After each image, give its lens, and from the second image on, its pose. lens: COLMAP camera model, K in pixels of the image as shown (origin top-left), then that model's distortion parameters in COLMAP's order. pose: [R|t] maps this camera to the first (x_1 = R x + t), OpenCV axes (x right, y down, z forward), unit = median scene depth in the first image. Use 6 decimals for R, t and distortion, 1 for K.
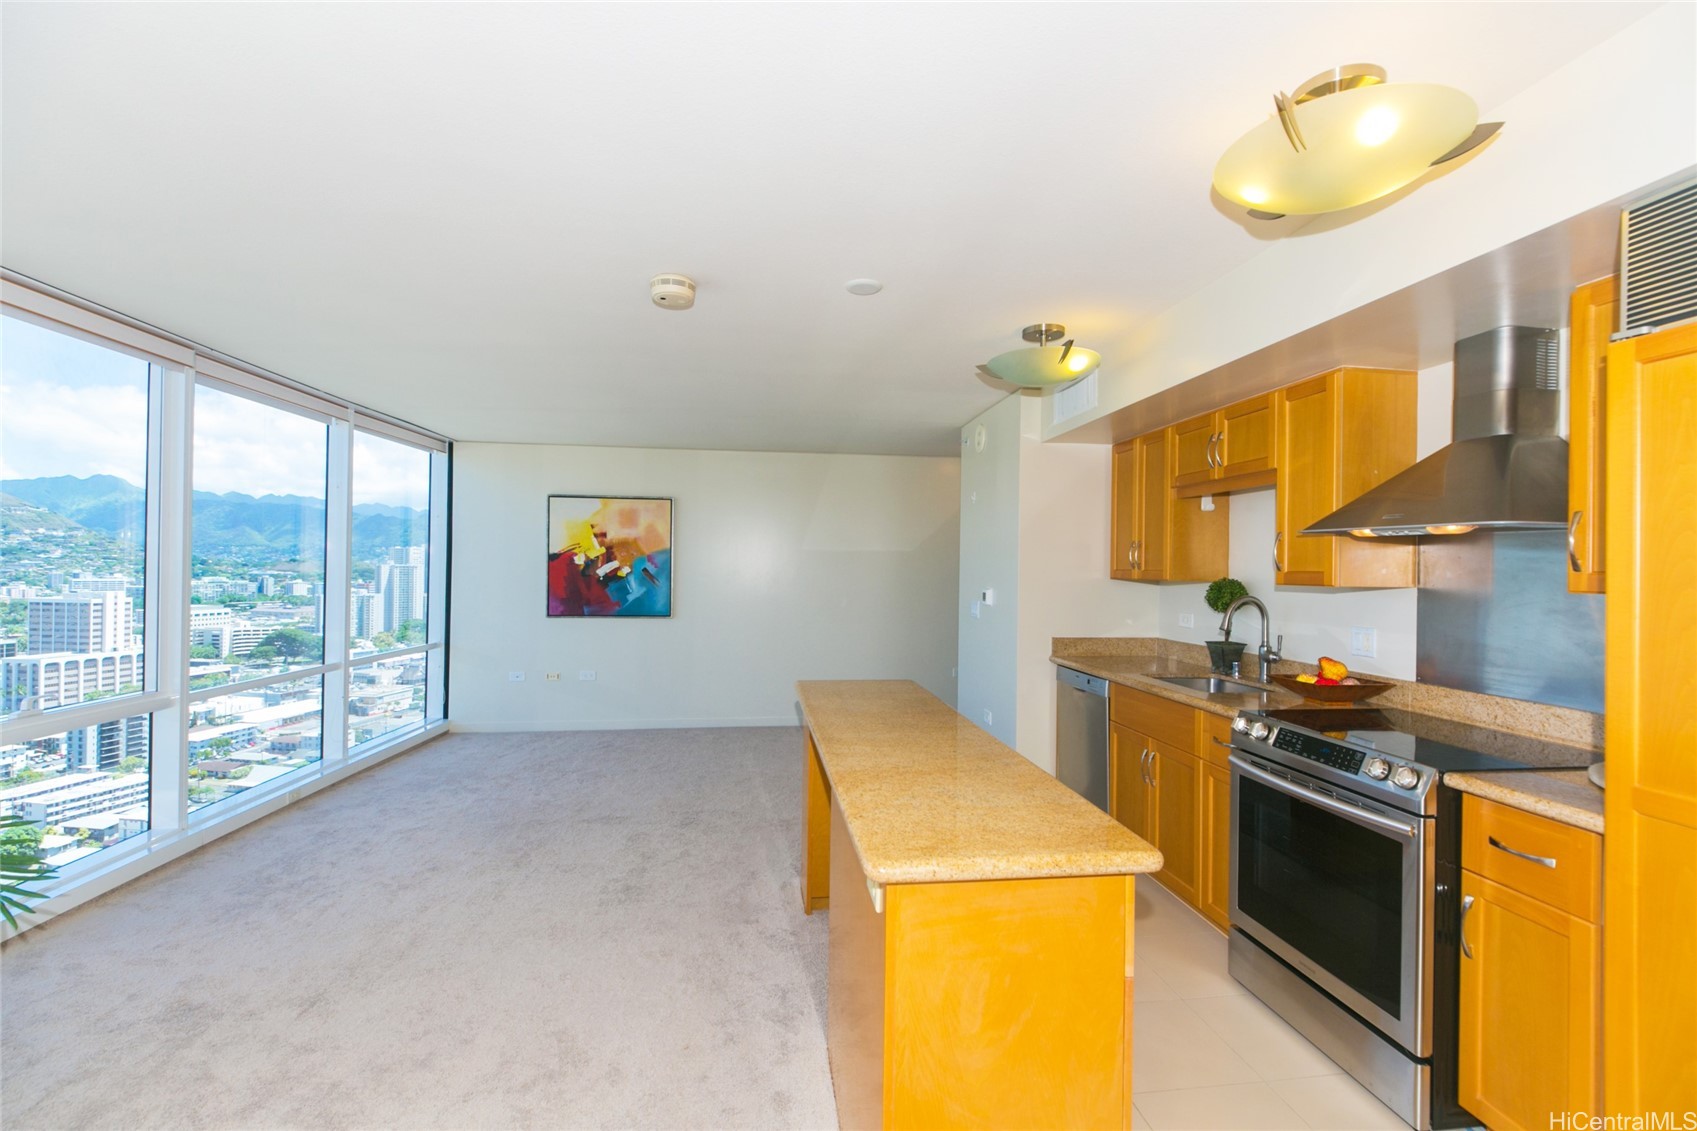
lens RADIAL K [[761.1, 0, 847.6], [0, 761.1, 559.1], [0, 0, 1]] dist [0.013719, -0.006540]
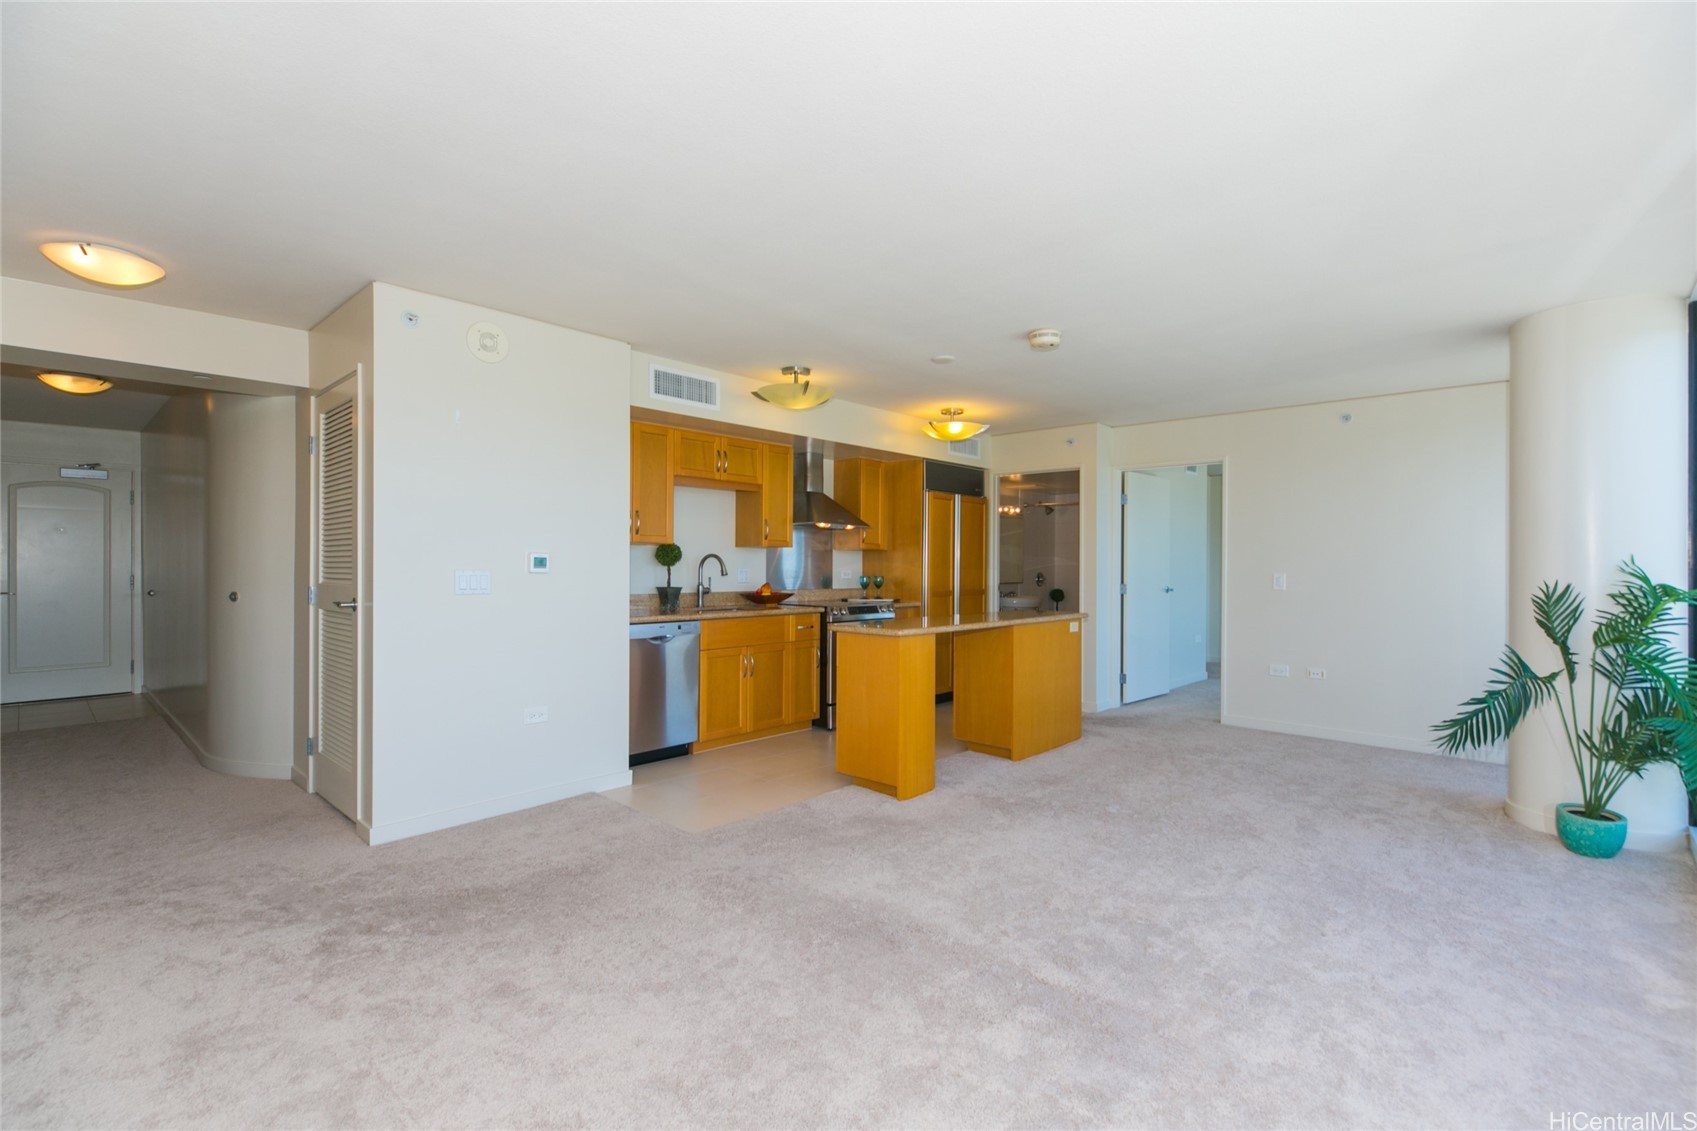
lens RADIAL K [[761.1, 0, 861.7], [0, 761.1, 558.0], [0, 0, 1]] dist [0.013719, -0.006540]
pose [[-0.644003, -0.010068, 0.764957, -0.812732], [-0.022631, 0.999727, -0.005894, 0.052639], [-0.764688, -0.021108, -0.644055, 1.599449]]
